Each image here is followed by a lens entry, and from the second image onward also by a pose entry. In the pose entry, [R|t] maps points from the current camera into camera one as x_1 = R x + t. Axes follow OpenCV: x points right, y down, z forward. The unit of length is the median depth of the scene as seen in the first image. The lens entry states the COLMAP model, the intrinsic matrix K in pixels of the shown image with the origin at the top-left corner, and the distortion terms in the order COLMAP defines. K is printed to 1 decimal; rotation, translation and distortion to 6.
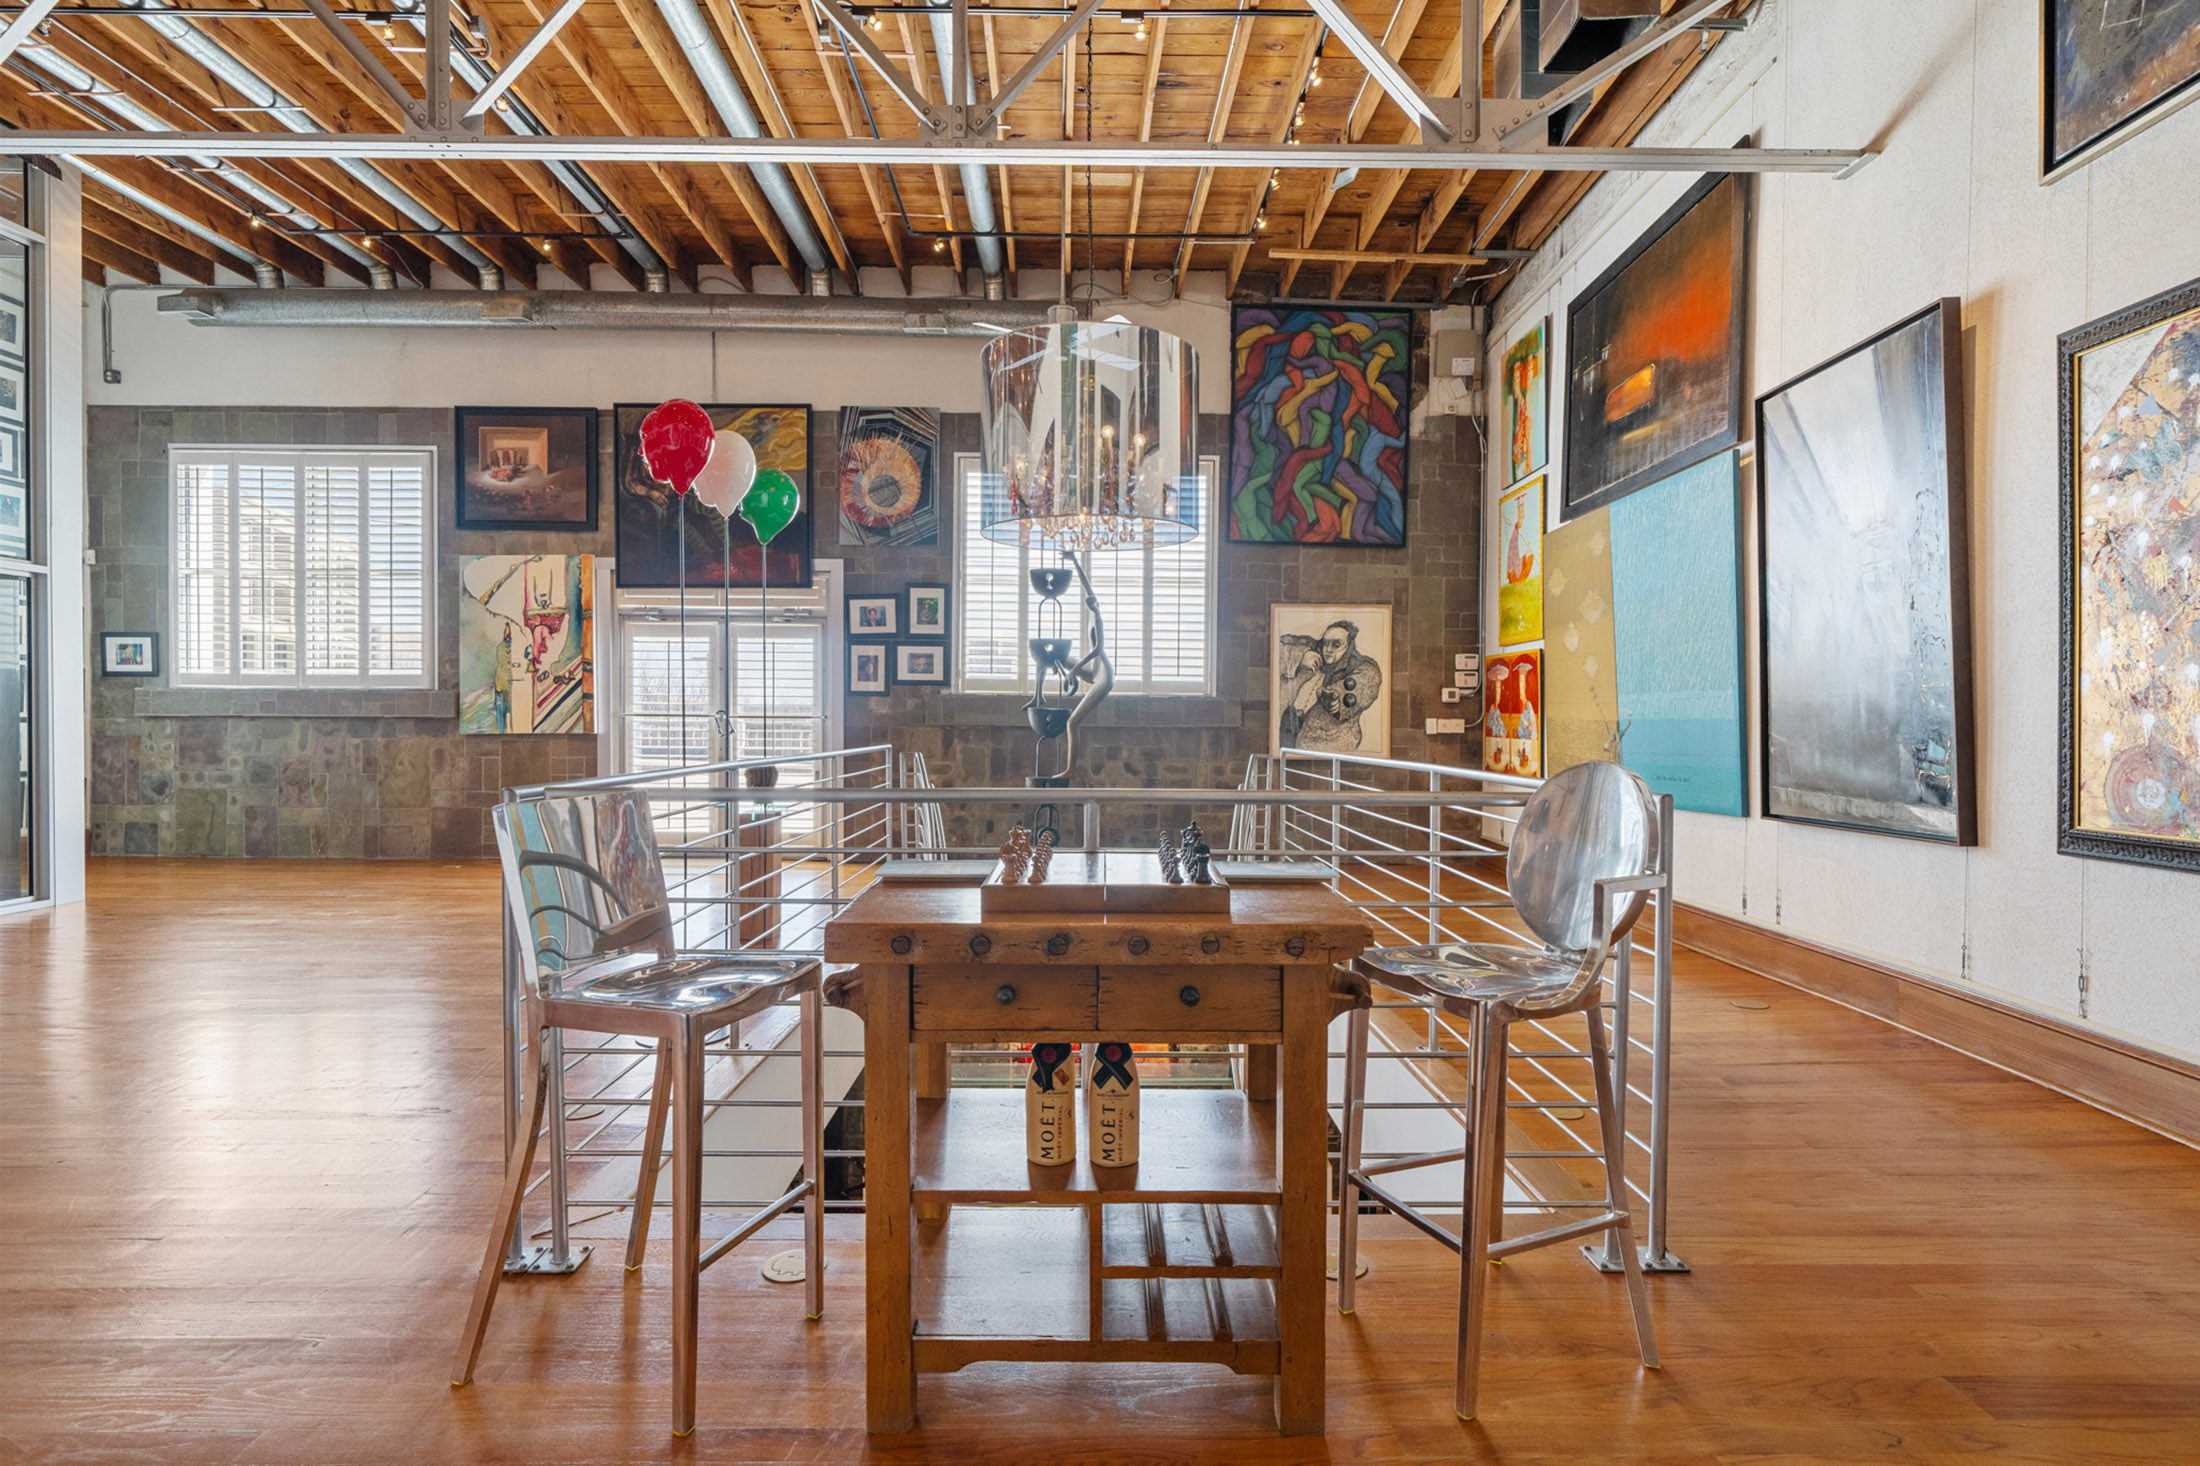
lens RADIAL K [[1078.6, 0, 1094.8], [0, 1078.6, 734.3], [0, 0, 1]] dist [0.001807, 0.001119]
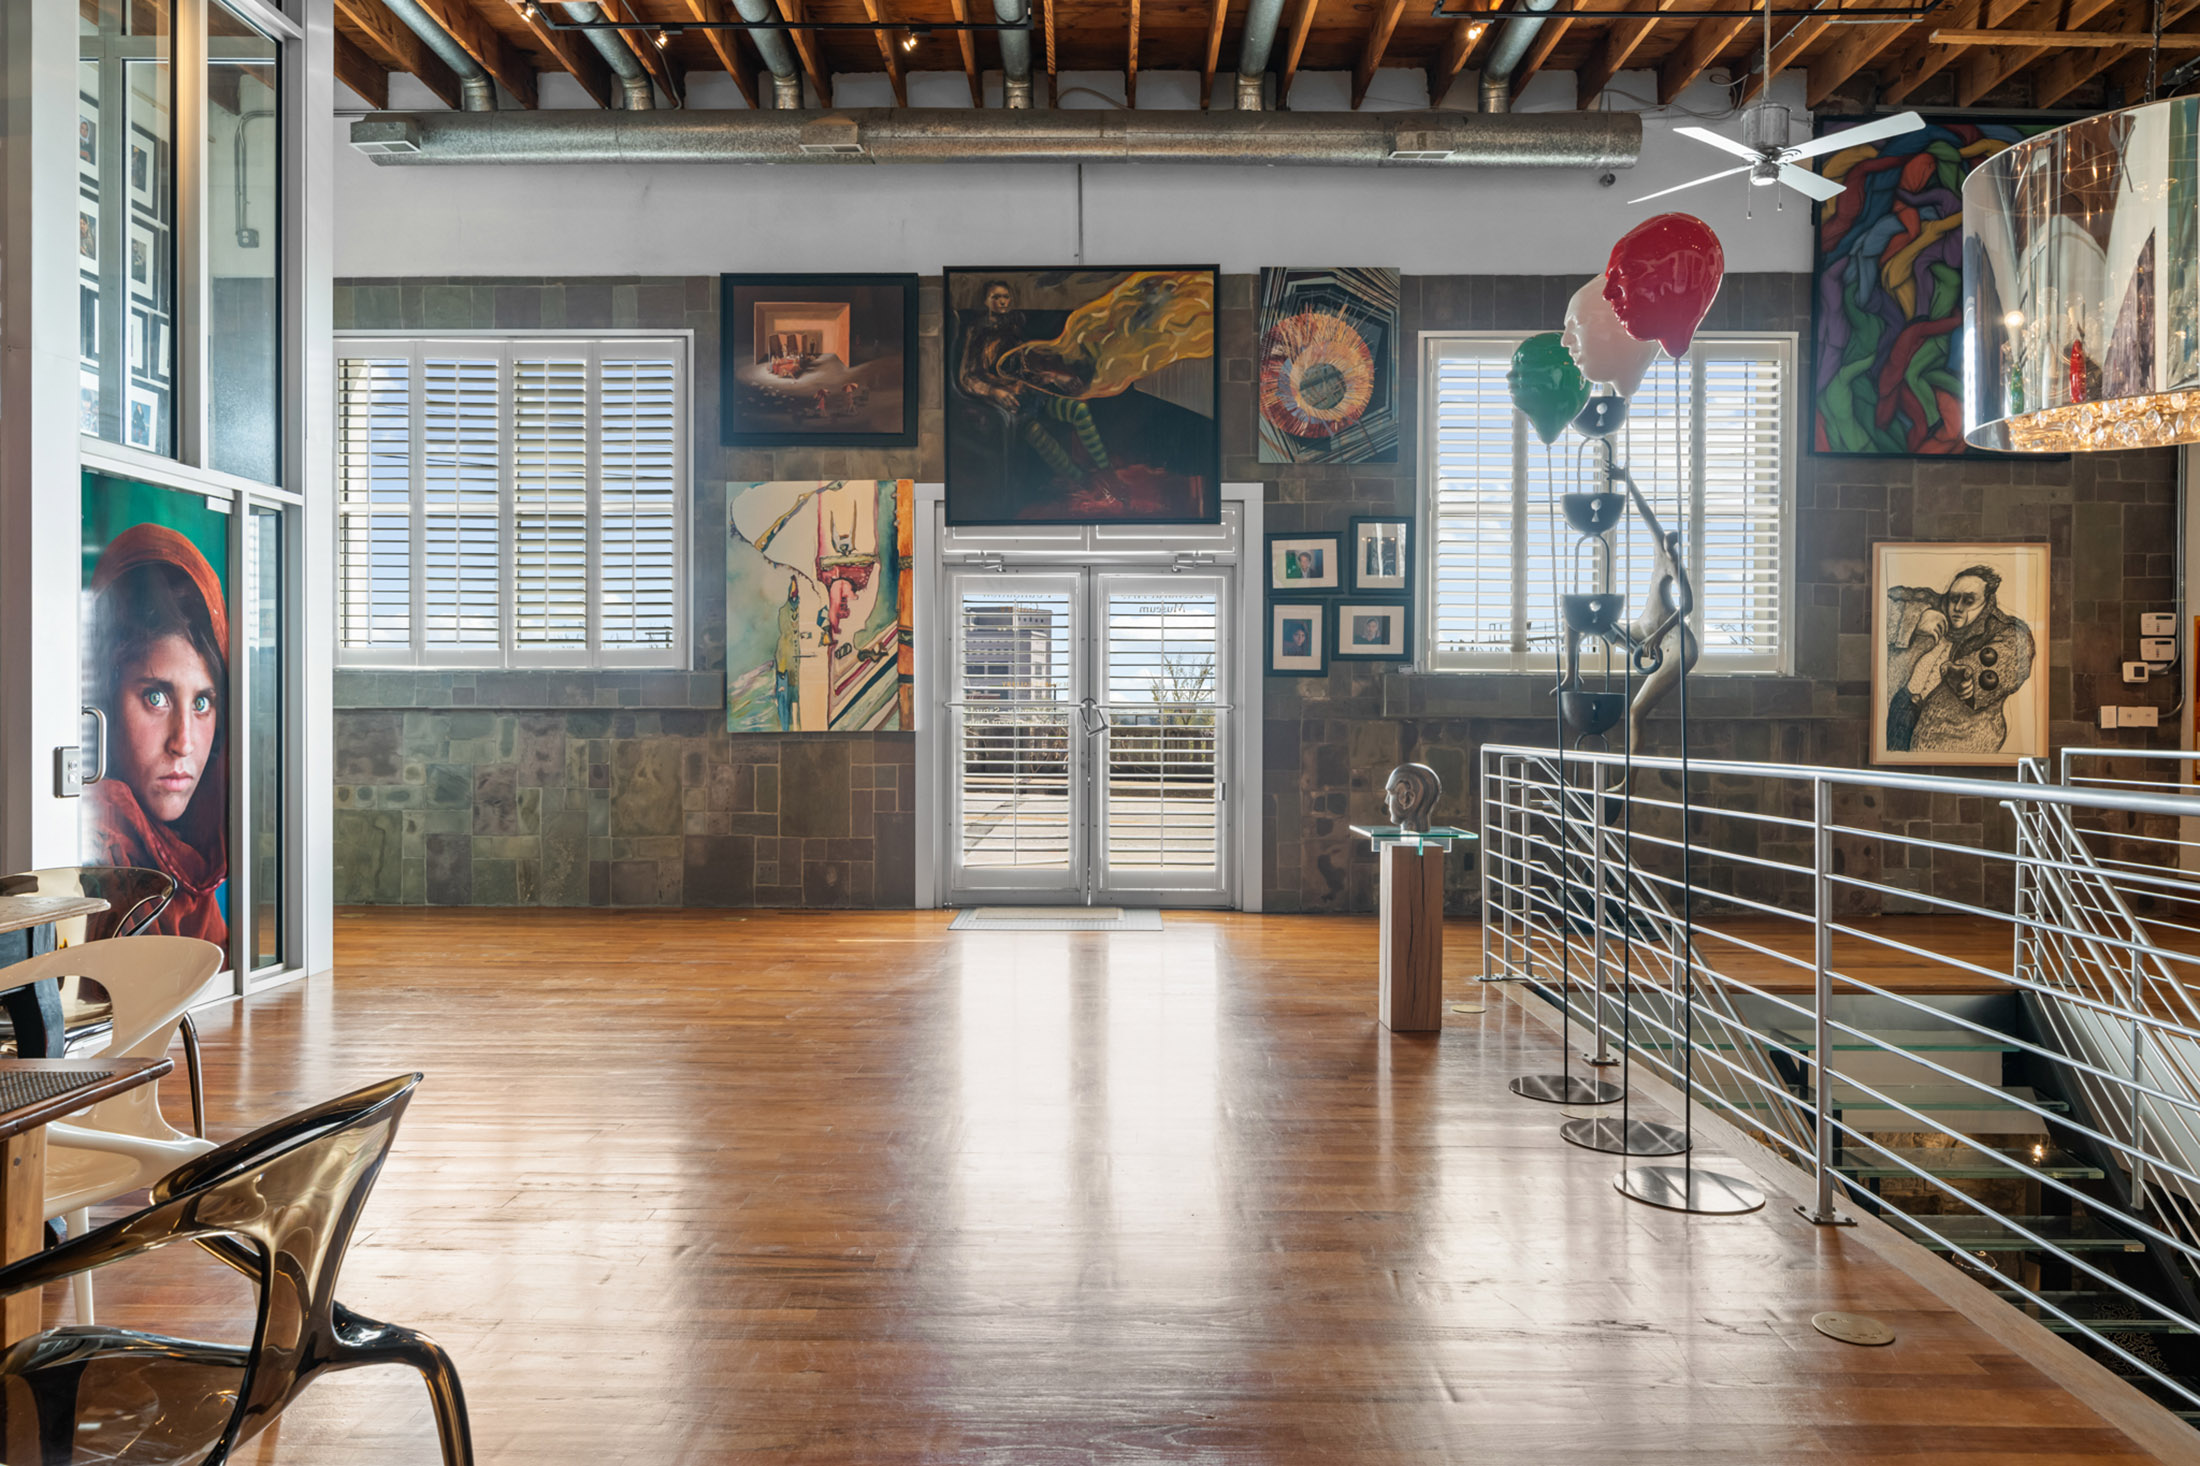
lens RADIAL K [[1434.5, 0, 1097.6], [0, 1434.5, 723.1], [0, 0, 1]] dist [0.001941, -0.000348]
pose [[0.999675, -0.003076, -0.025292, -0.317728], [0.002878, 0.999965, -0.007882, 0.001756], [0.025315, 0.007807, 0.999649, 0.059152]]
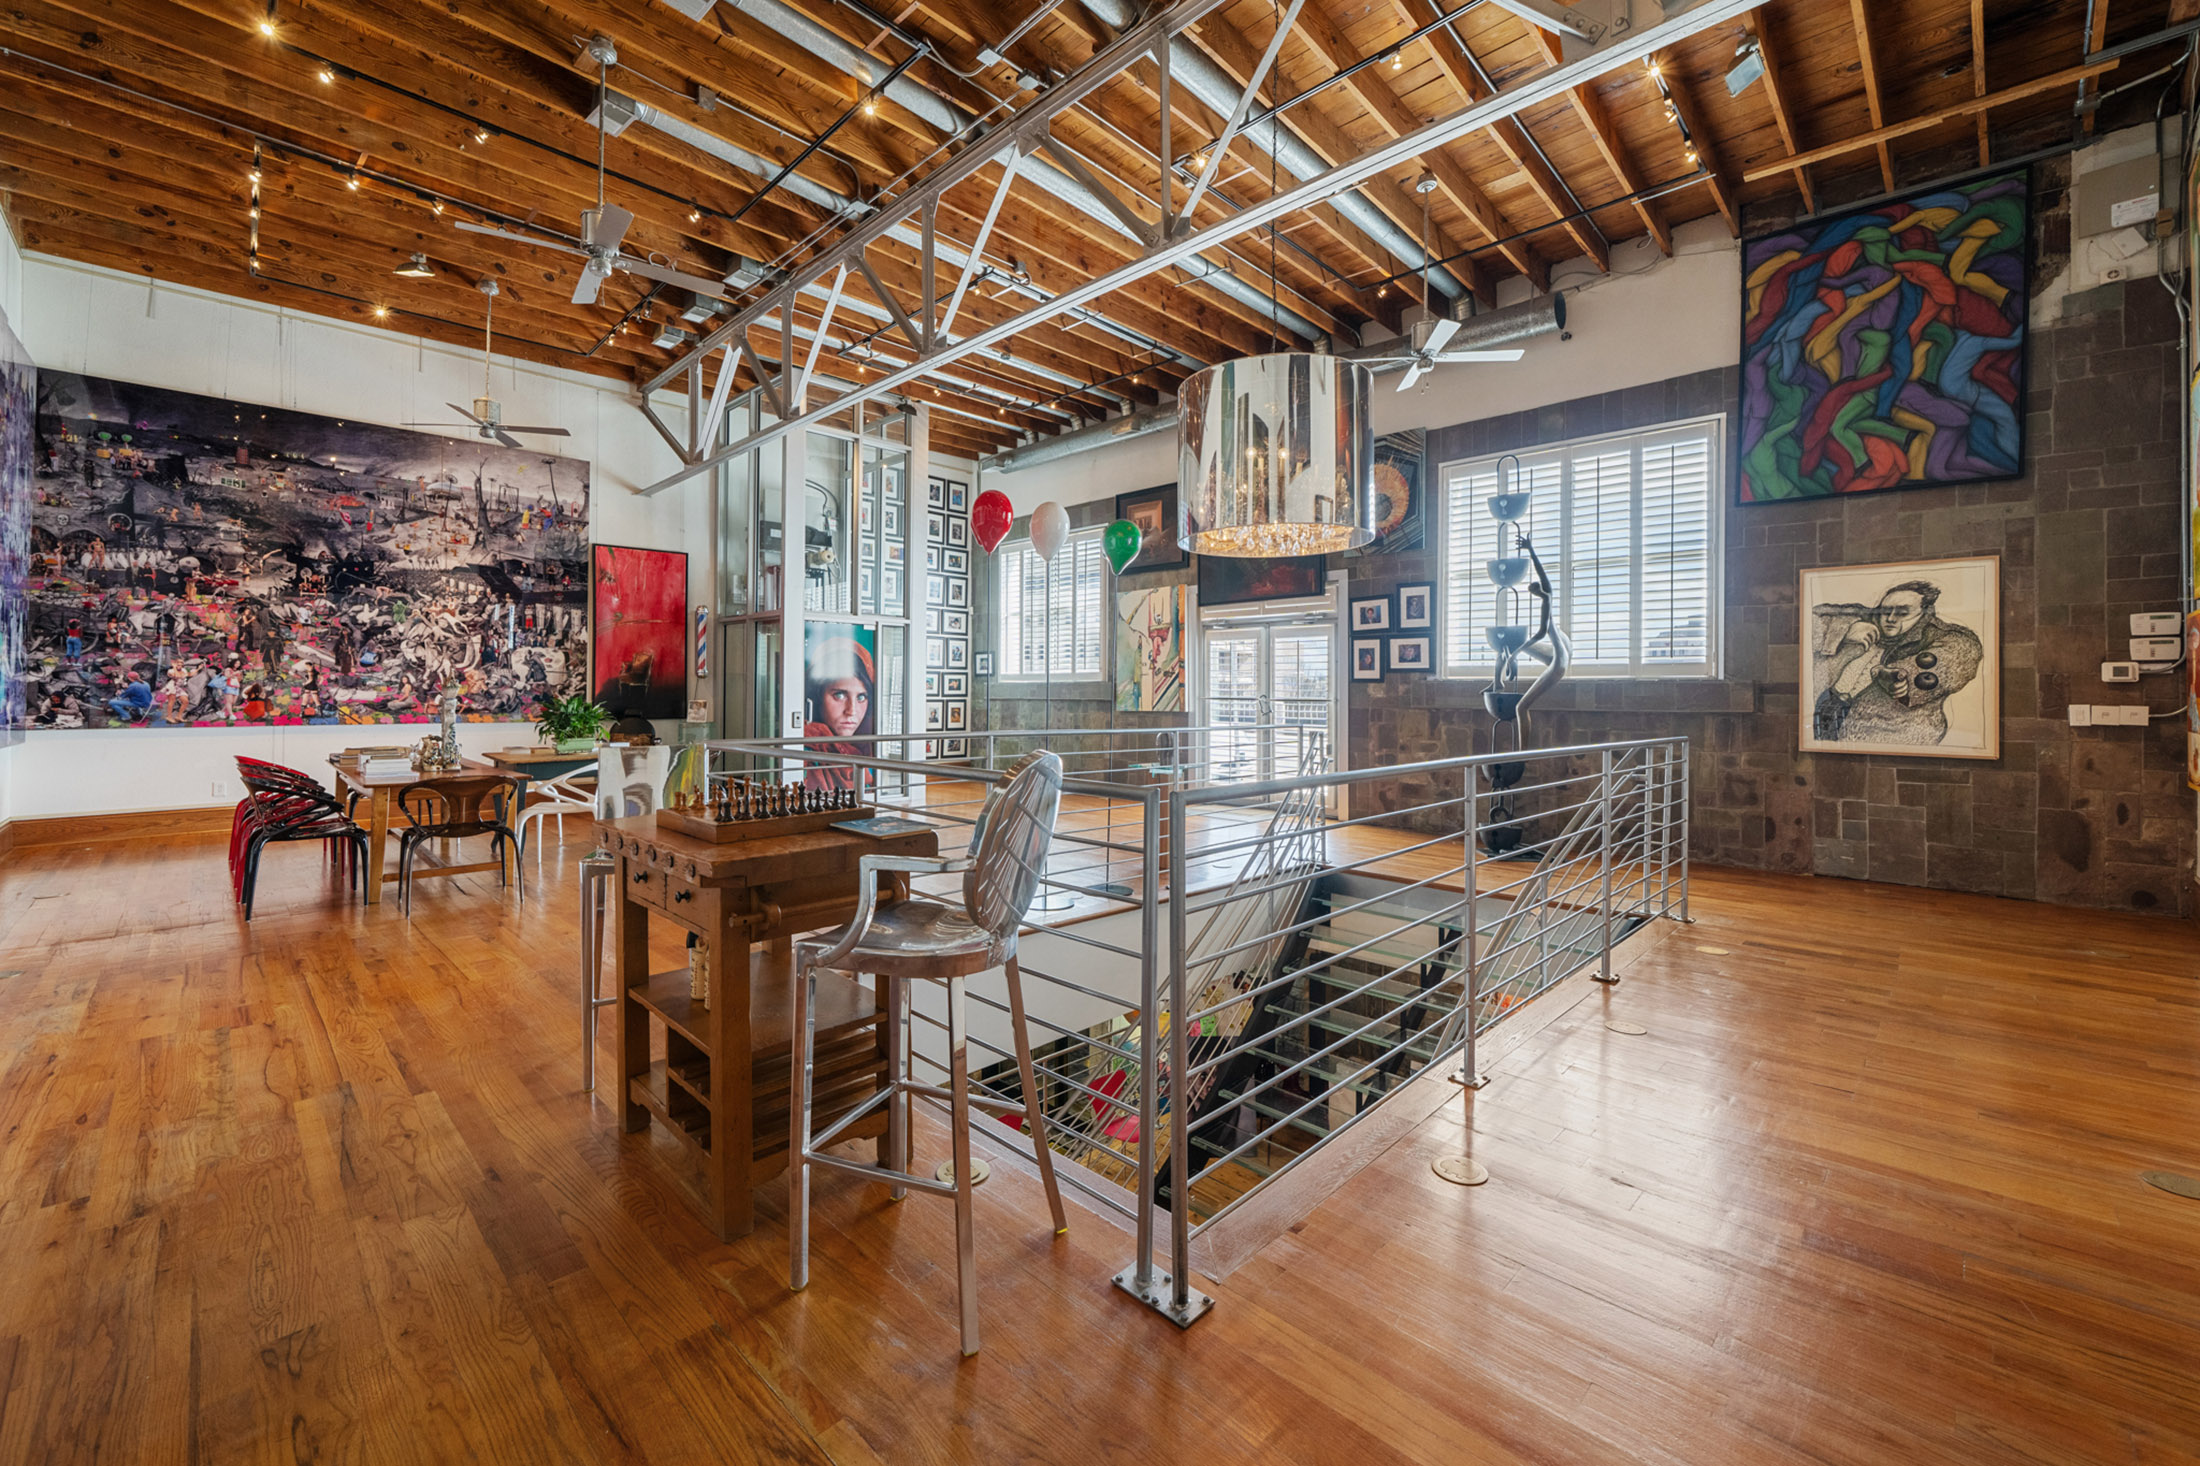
lens RADIAL K [[884.1, 0, 1099.0], [0, 884.1, 687.0], [0, 0, 1]] dist [-0.001926, -0.000439]
pose [[0.703129, -0.007845, -0.711019, 0.271313], [-0.012909, 0.999634, -0.023795, -0.003983], [0.710945, 0.025910, 0.702770, 0.113433]]
